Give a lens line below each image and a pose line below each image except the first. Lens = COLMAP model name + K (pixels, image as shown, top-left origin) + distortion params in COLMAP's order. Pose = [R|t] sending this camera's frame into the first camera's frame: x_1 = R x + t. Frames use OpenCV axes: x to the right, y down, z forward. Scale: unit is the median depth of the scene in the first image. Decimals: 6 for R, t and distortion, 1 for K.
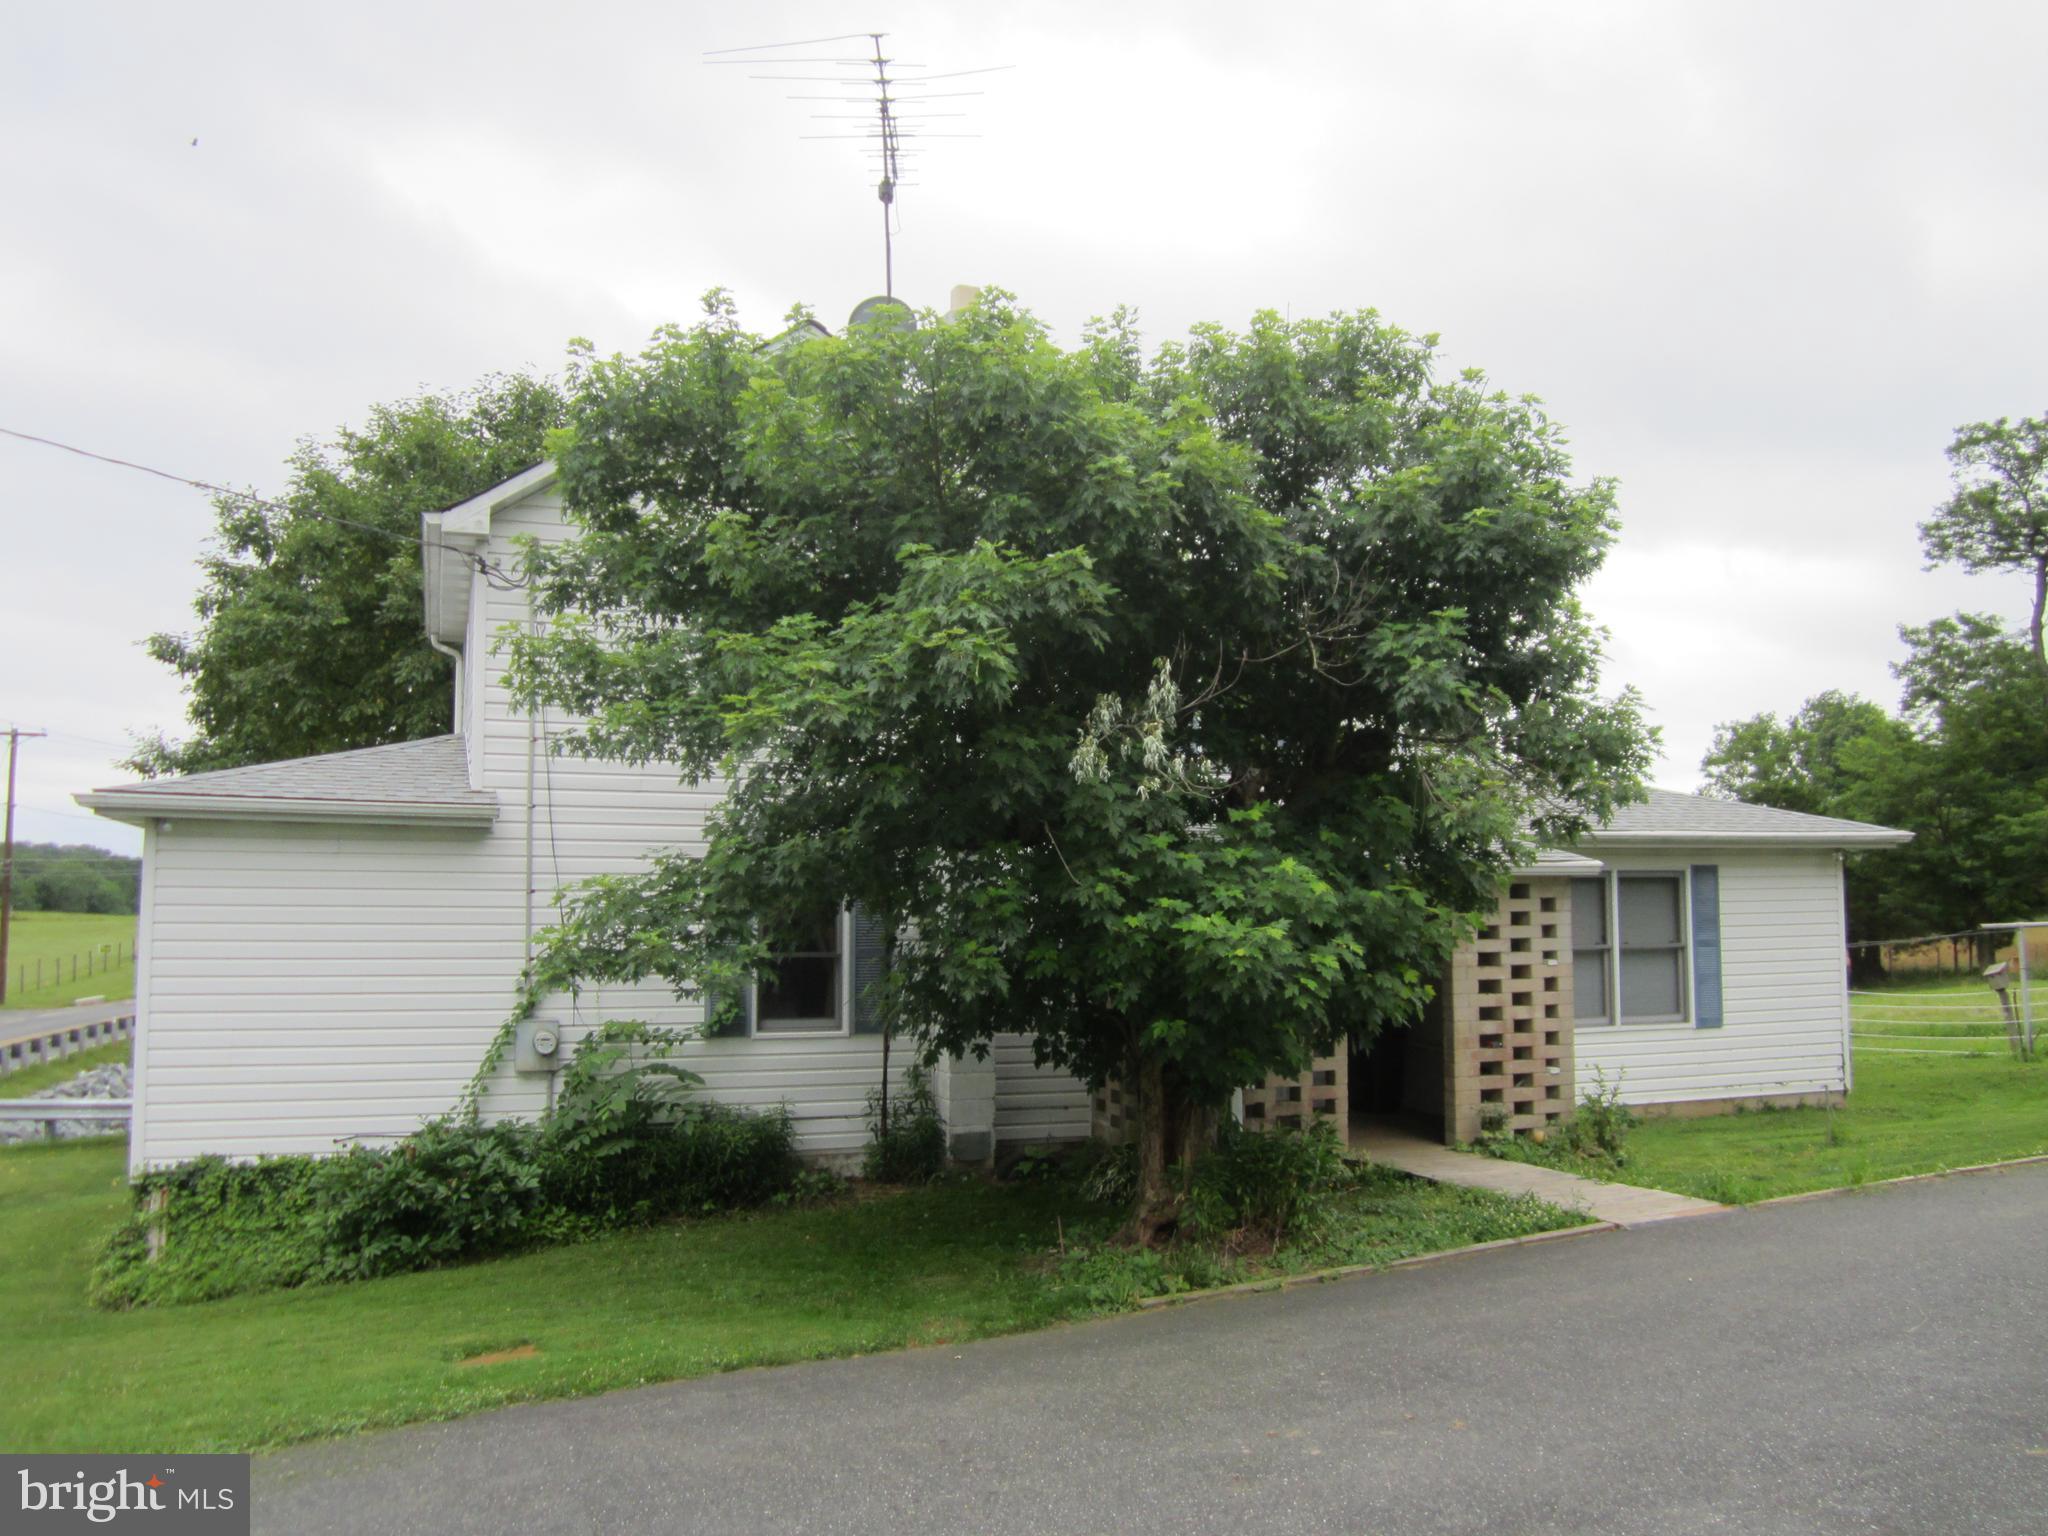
lens RADIAL K [[1669.3, 0, 1024.0], [0, 1669.3, 768.0], [0, 0, 1]] dist [-0.048782, 0.012418]
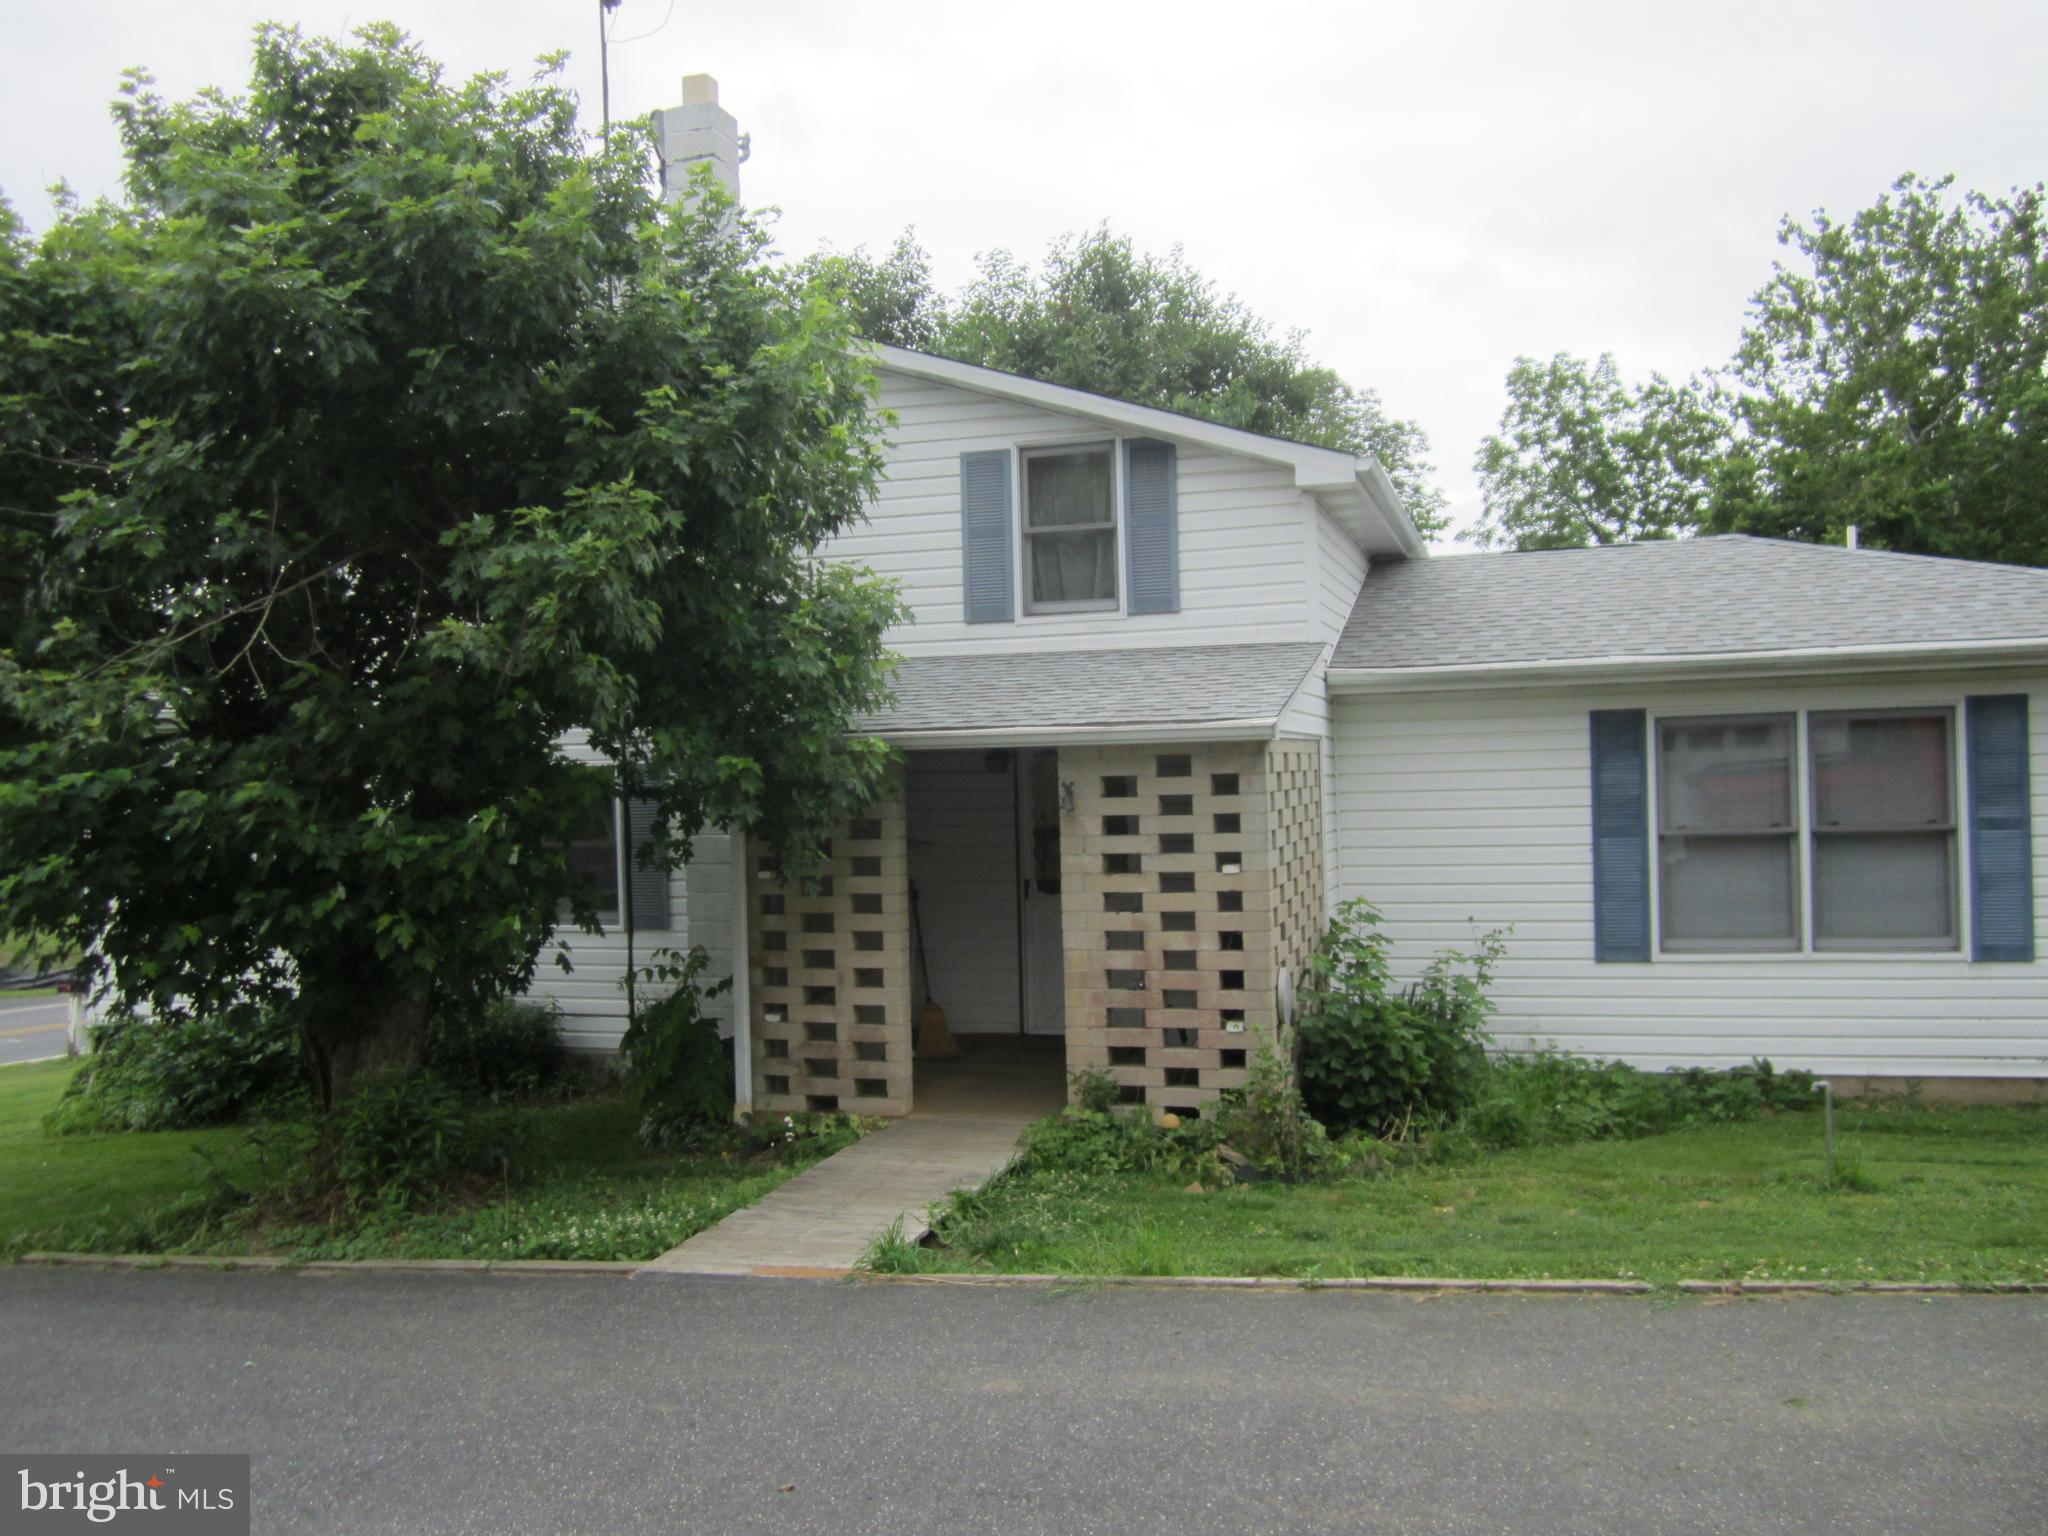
lens RADIAL K [[1669.3, 0, 1024.0], [0, 1669.3, 768.0], [0, 0, 1]] dist [-0.048782, 0.012418]
pose [[0.785184, -0.016951, -0.619030, 0.674446], [0.077213, 0.994504, 0.070705, 0.021544], [0.614430, -0.103313, 0.782178, 0.422282]]
